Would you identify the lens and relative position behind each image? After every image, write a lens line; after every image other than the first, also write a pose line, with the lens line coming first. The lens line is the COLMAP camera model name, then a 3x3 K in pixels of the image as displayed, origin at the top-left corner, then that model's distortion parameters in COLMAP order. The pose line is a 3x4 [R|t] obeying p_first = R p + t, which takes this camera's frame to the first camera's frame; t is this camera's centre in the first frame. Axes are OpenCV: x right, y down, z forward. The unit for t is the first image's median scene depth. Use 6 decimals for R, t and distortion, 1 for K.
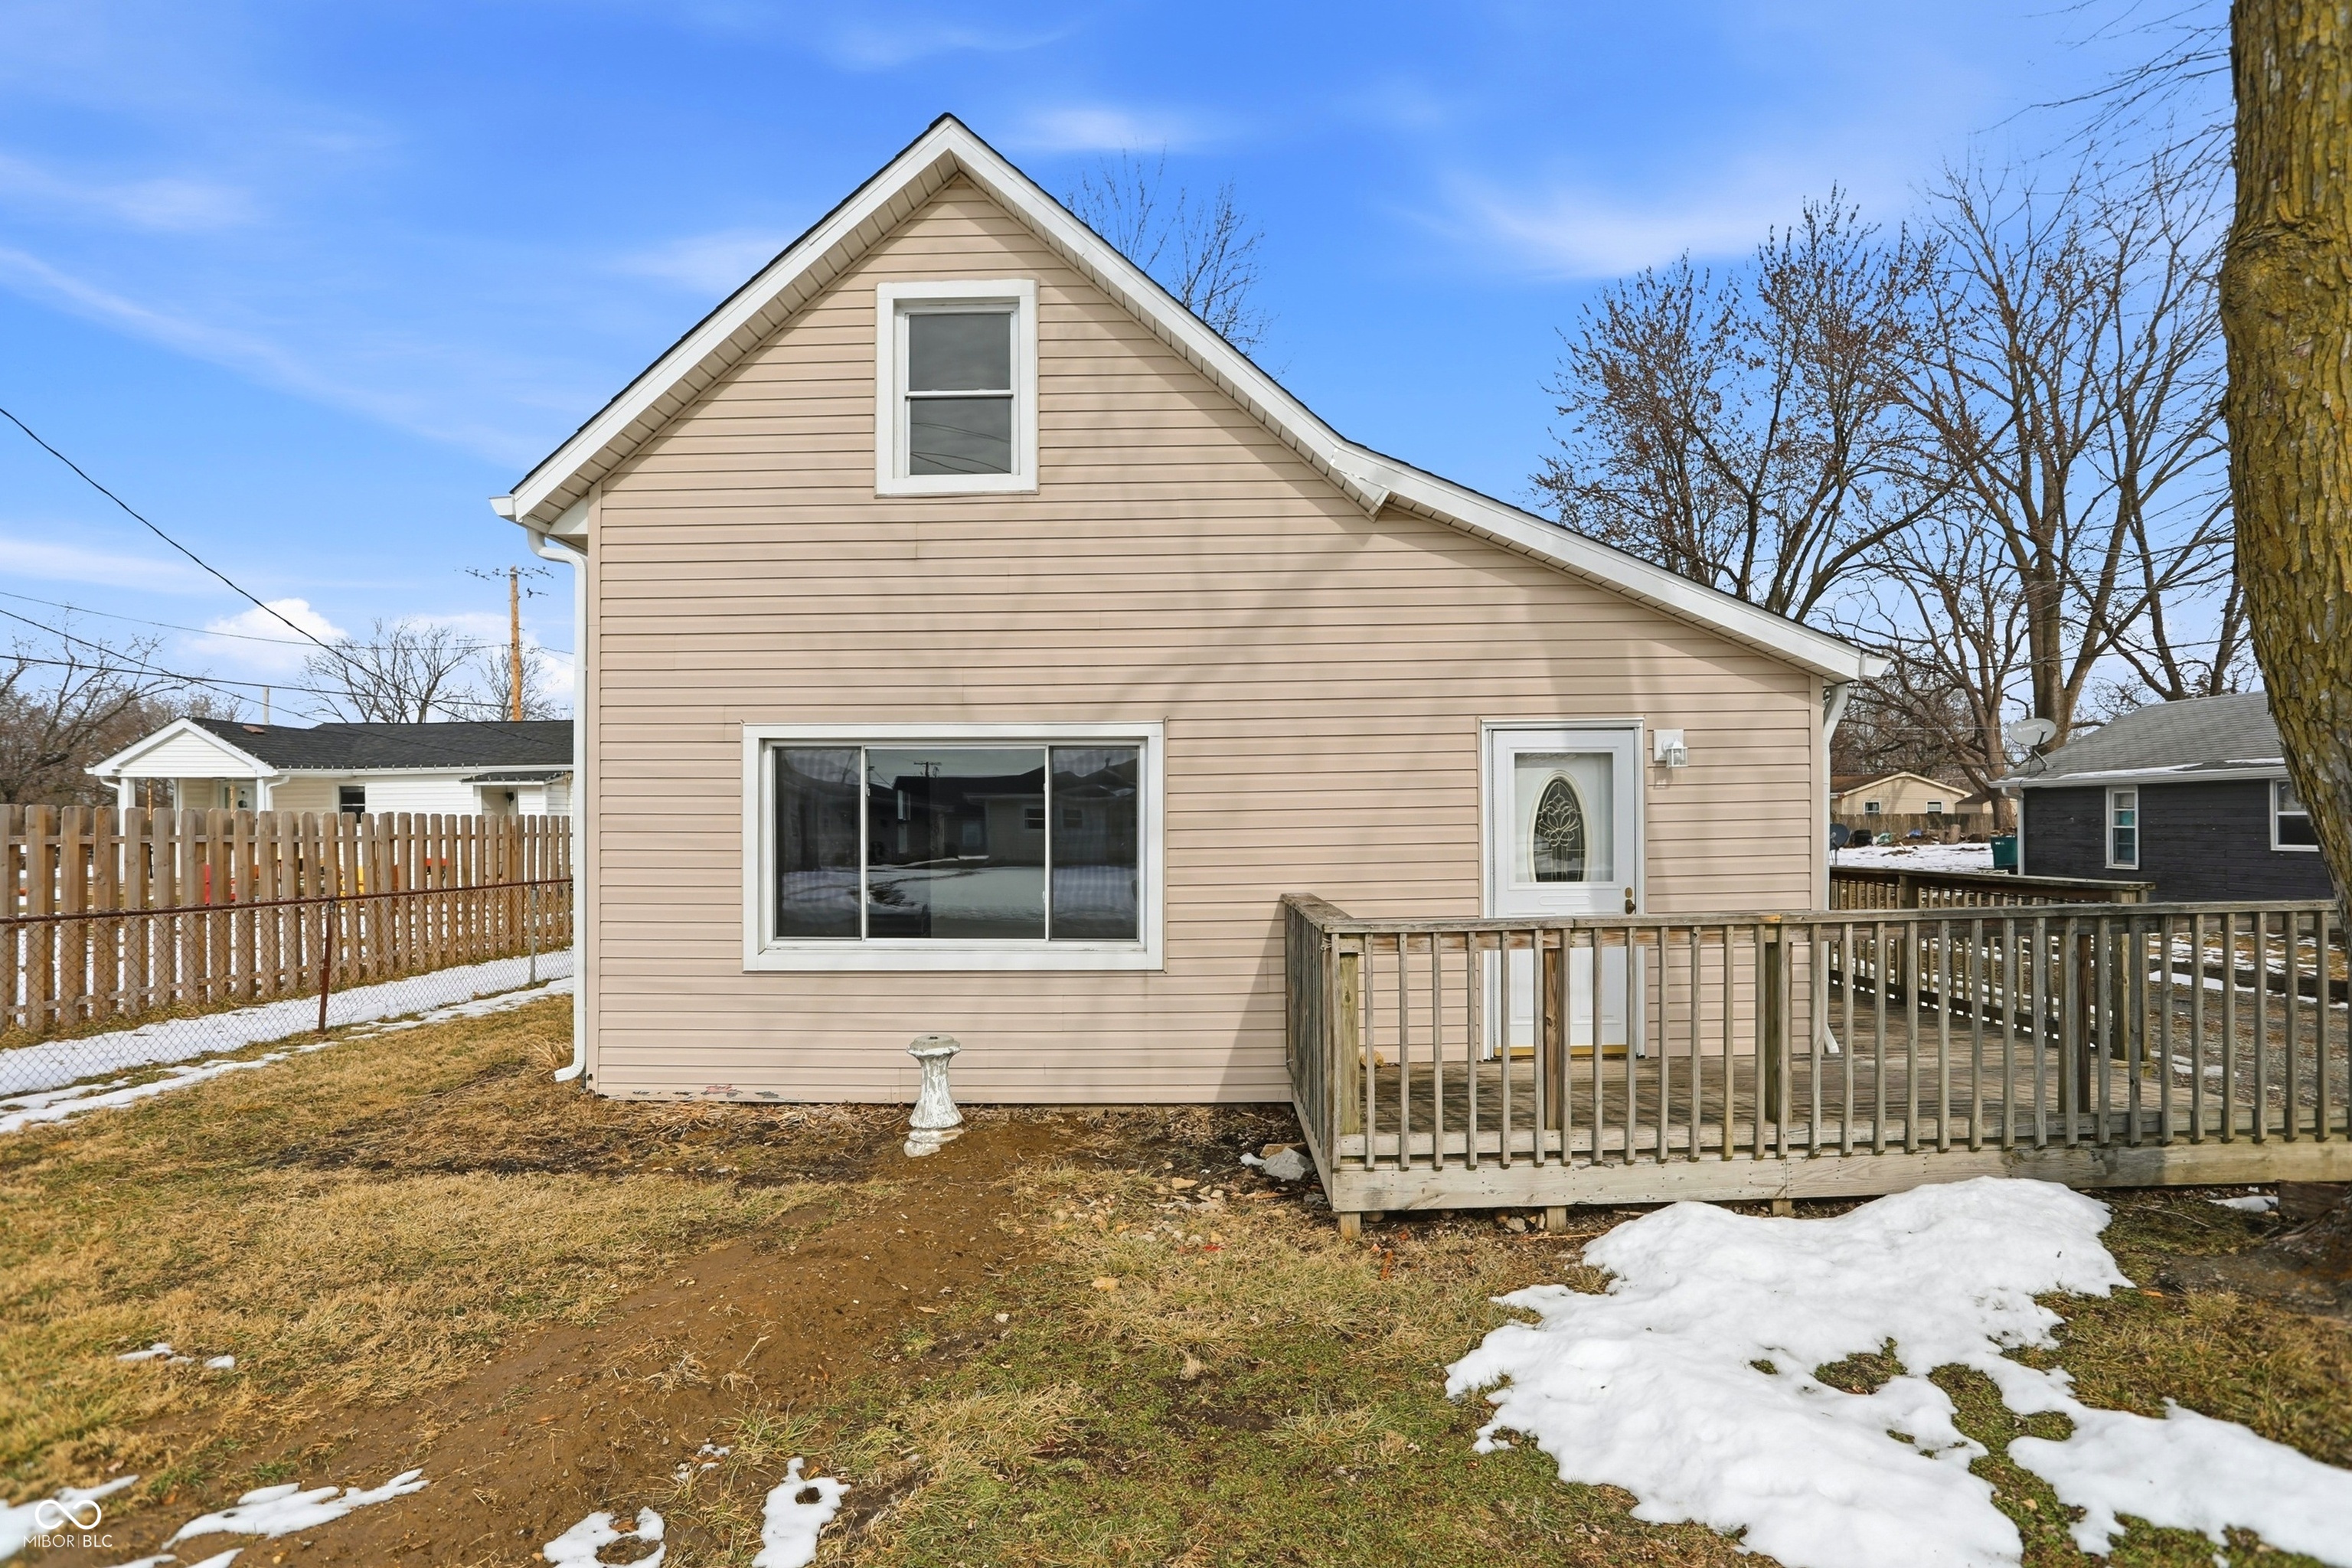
lens RADIAL K [[1149.3, 0, 1174.7], [0, 1149.3, 828.0], [0, 0, 1]] dist [-0.053834, 0.022723]
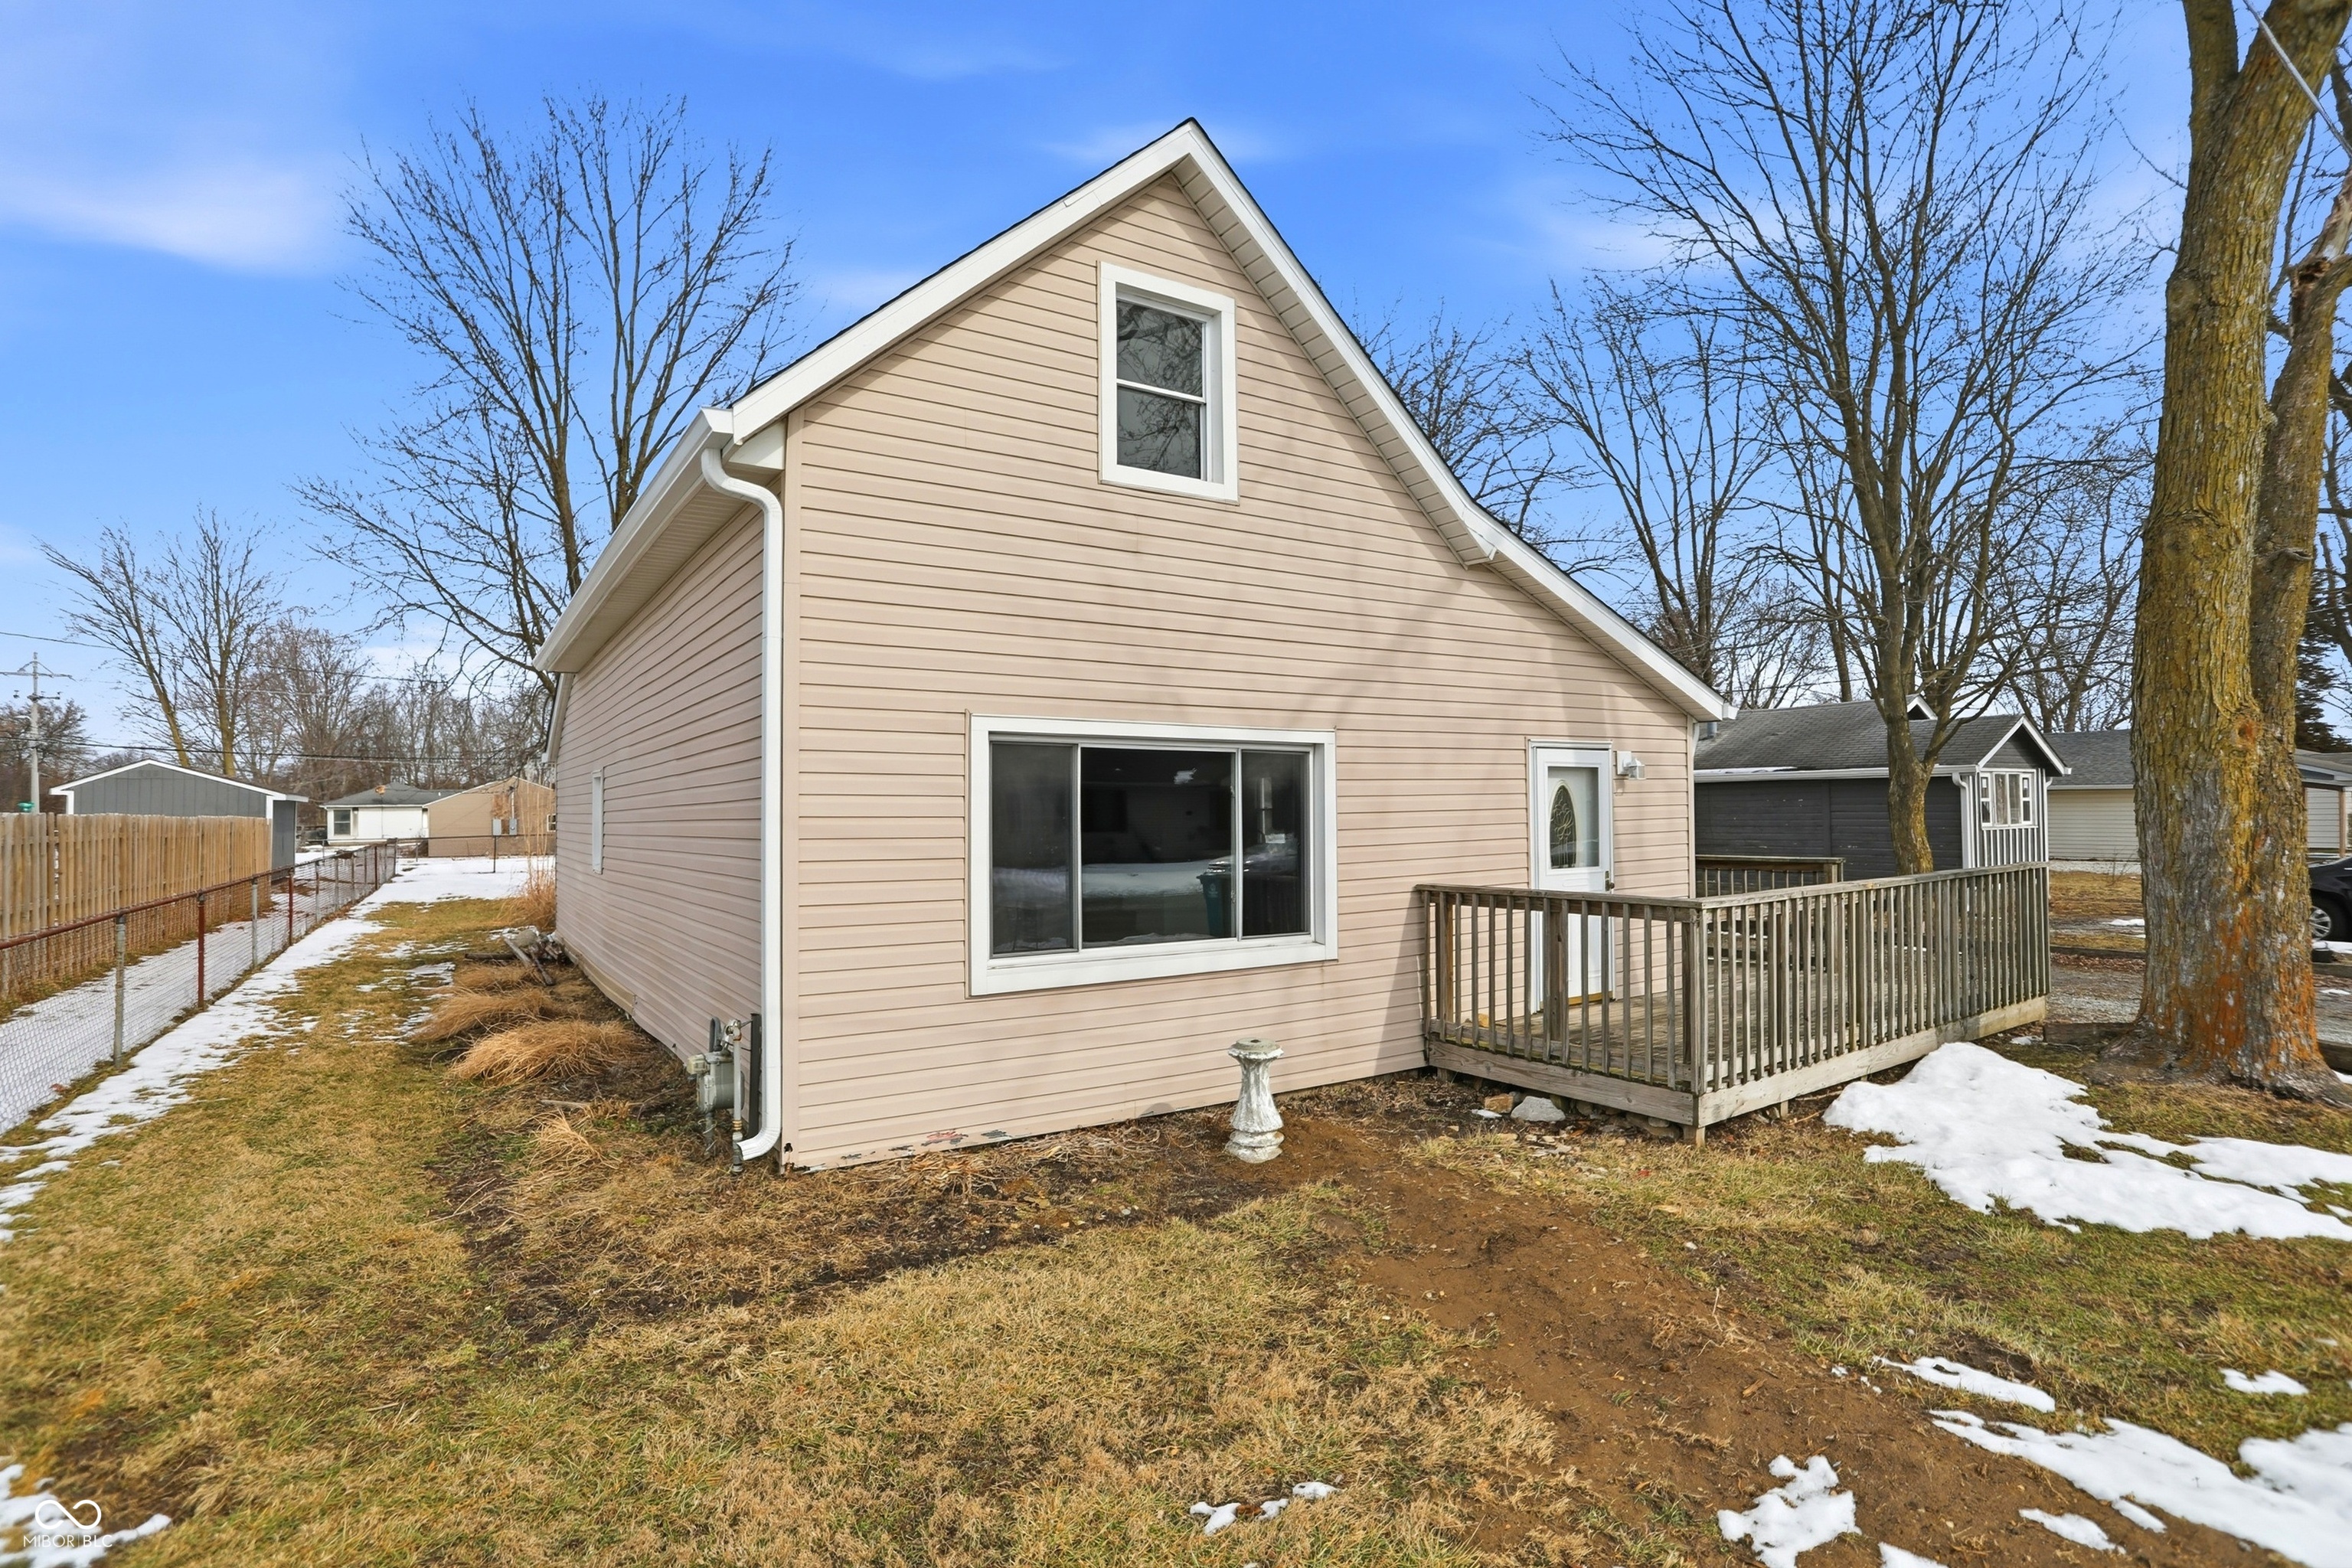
lens RADIAL K [[1149.3, 0, 1188.2], [0, 1149.3, 781.9], [0, 0, 1]] dist [-0.053834, 0.022723]
pose [[0.834465, 0.013770, 0.550889, -0.723933], [0.004529, 0.999483, -0.031843, -0.010108], [-0.551042, 0.029067, 0.833971, 0.170959]]
